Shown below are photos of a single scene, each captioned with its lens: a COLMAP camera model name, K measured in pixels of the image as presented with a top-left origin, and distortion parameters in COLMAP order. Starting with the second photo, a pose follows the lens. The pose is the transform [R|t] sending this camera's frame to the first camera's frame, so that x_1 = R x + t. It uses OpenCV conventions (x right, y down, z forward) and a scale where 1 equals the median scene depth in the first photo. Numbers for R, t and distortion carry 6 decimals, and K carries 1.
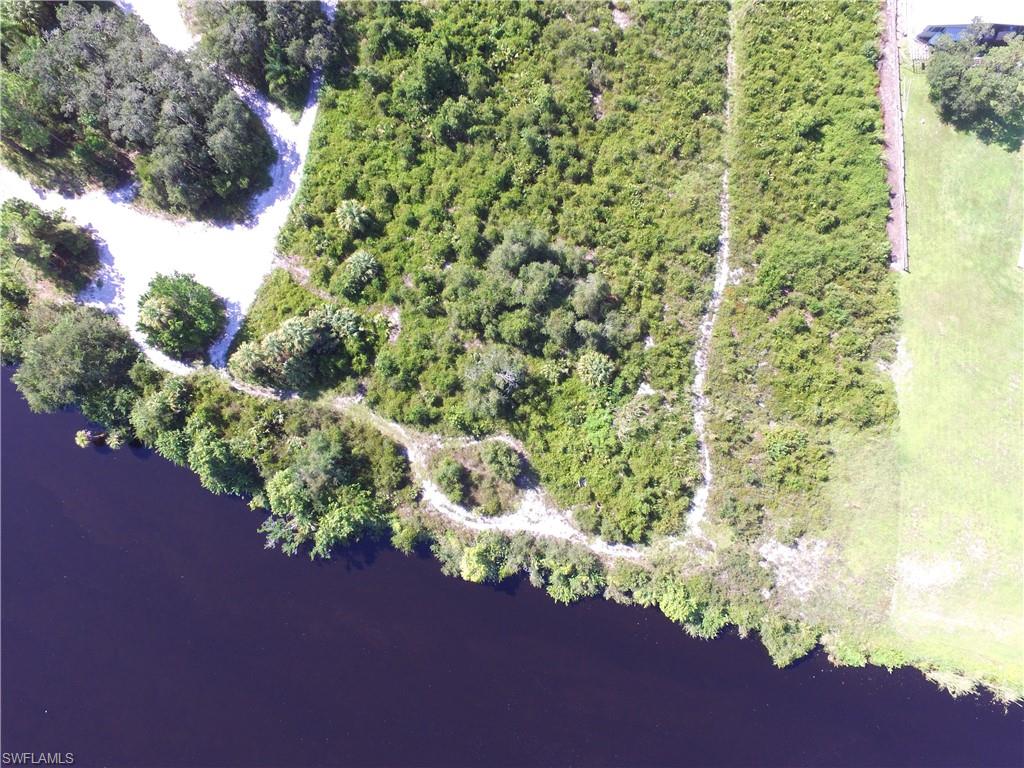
lens RADIAL K [[688.3, 0, 511.1], [0, 688.3, 396.4], [0, 0, 1]] dist [-0.124688, 0.090237]
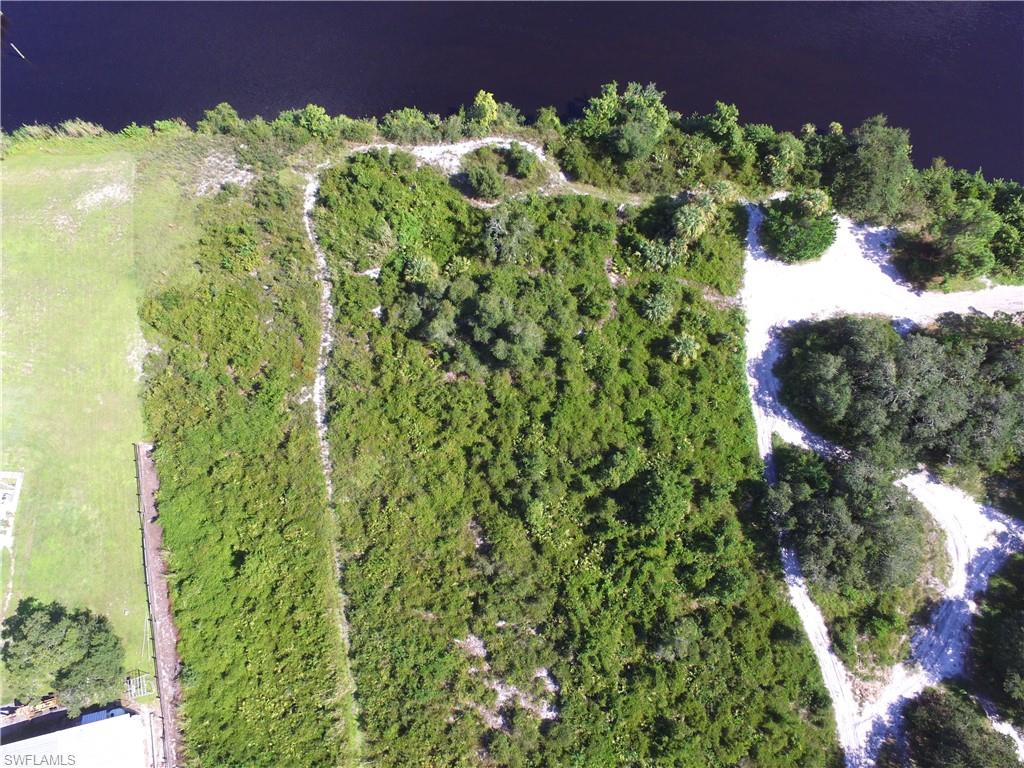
lens RADIAL K [[688.3, 0, 510.9], [0, 688.3, 395.0], [0, 0, 1]] dist [-0.124688, 0.090237]
pose [[-0.967847, 0.241661, -0.069801, 0.106088], [-0.250654, -0.903294, 0.348186, -0.617275], [0.021092, 0.354486, 0.934823, 0.053741]]
